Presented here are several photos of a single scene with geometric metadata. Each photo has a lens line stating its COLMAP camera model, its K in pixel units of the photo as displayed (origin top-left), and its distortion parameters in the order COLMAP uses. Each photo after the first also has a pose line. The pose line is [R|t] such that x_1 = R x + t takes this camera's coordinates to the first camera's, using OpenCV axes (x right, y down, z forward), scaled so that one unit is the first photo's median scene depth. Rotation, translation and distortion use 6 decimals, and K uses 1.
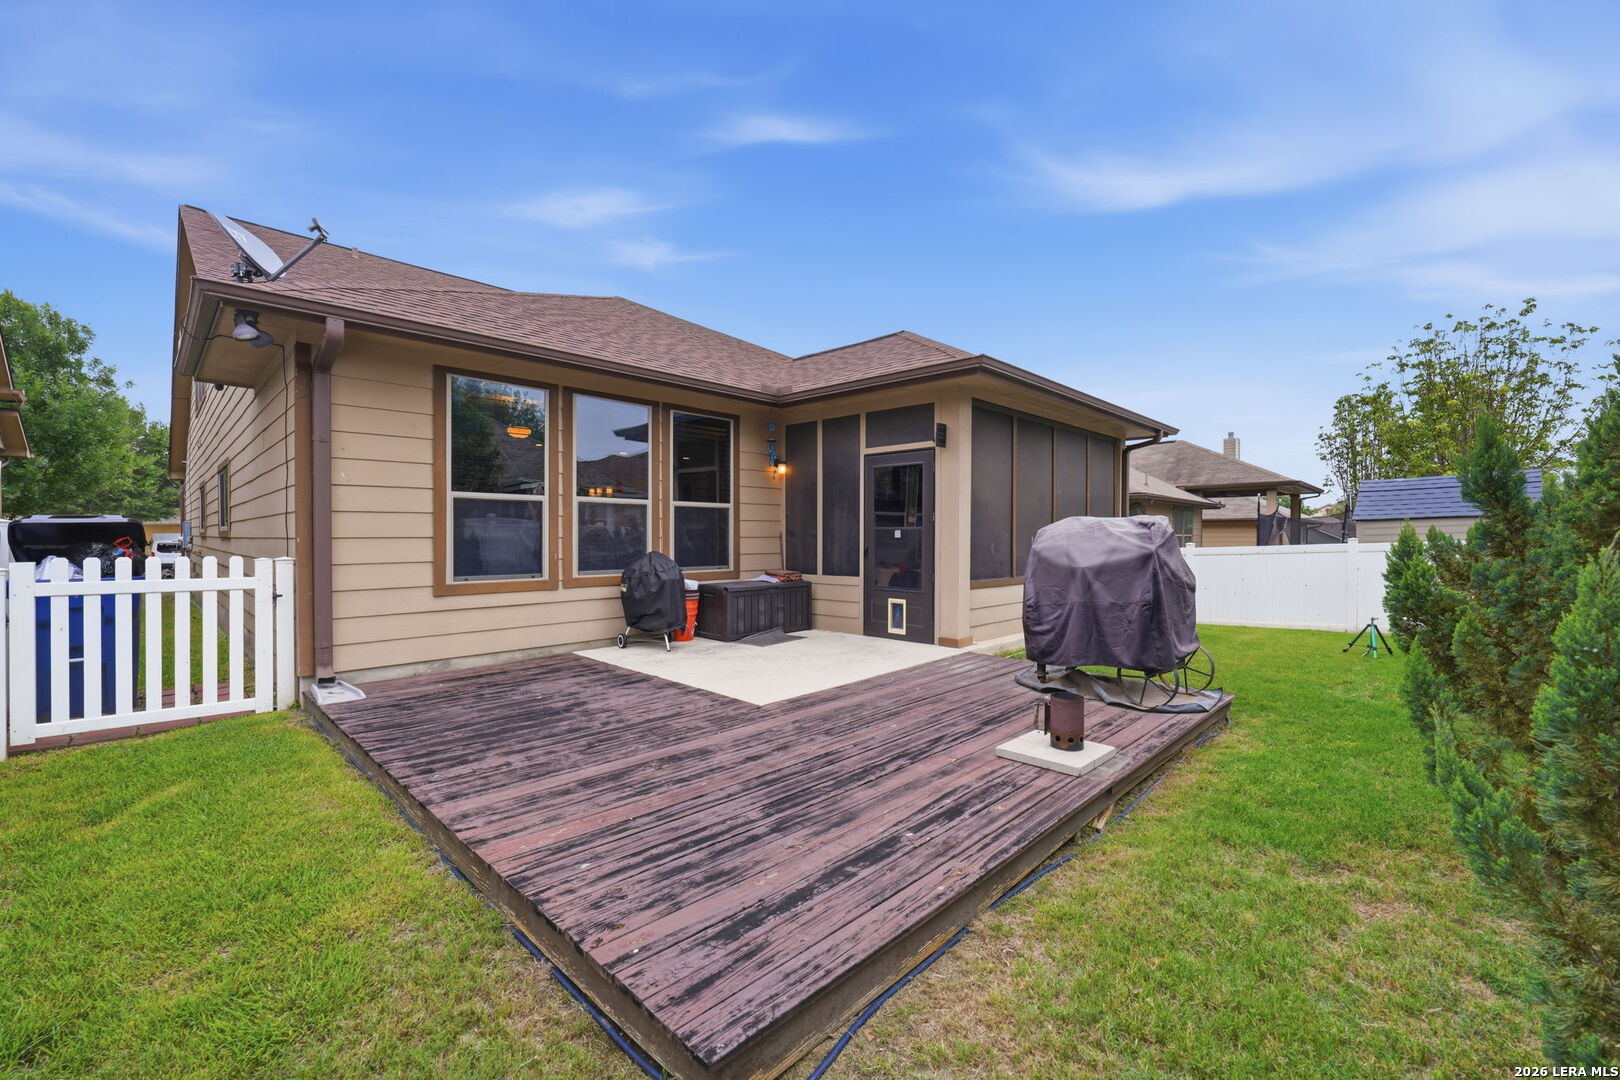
lens RADIAL K [[656.1, 0, 813.5], [0, 656.1, 540.4], [0, 0, 1]] dist [0.000152, 0.000102]
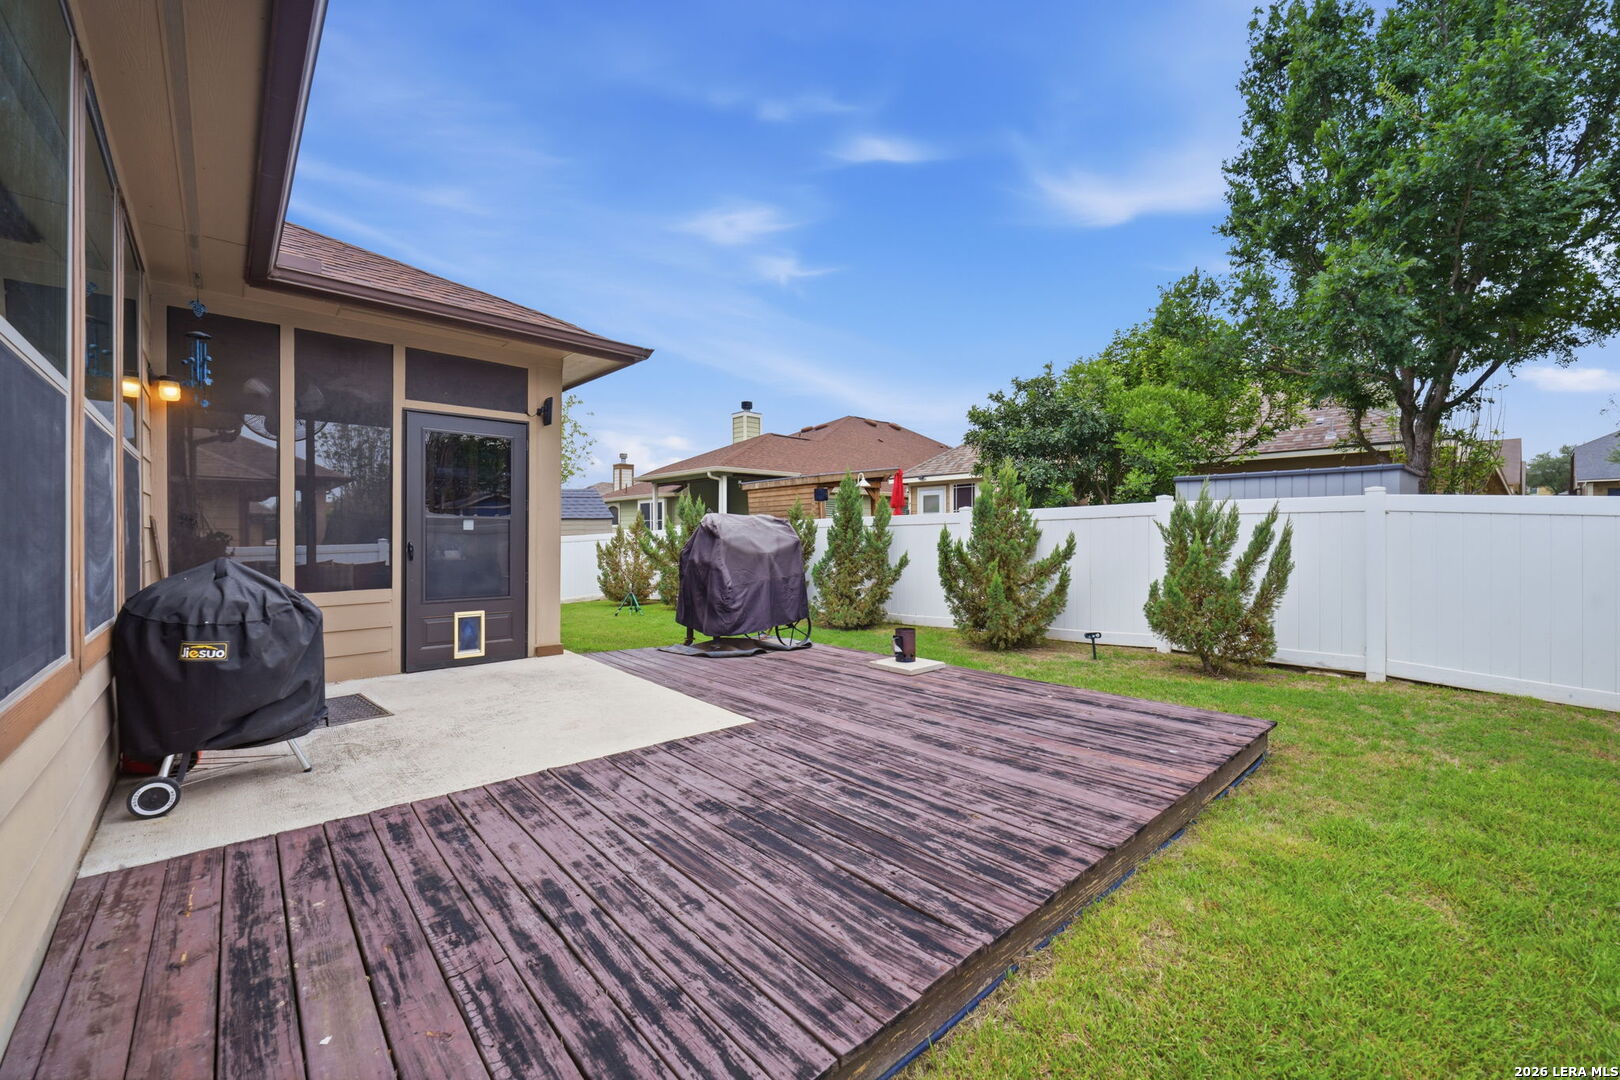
lens RADIAL K [[656.1, 0, 814.3], [0, 656.1, 535.5], [0, 0, 1]] dist [0.000152, 0.000102]
pose [[0.058053, -0.002016, 0.998311, -1.157209], [0.006419, 0.999978, 0.001646, 0.005952], [-0.998293, 0.006313, 0.058065, 1.070776]]
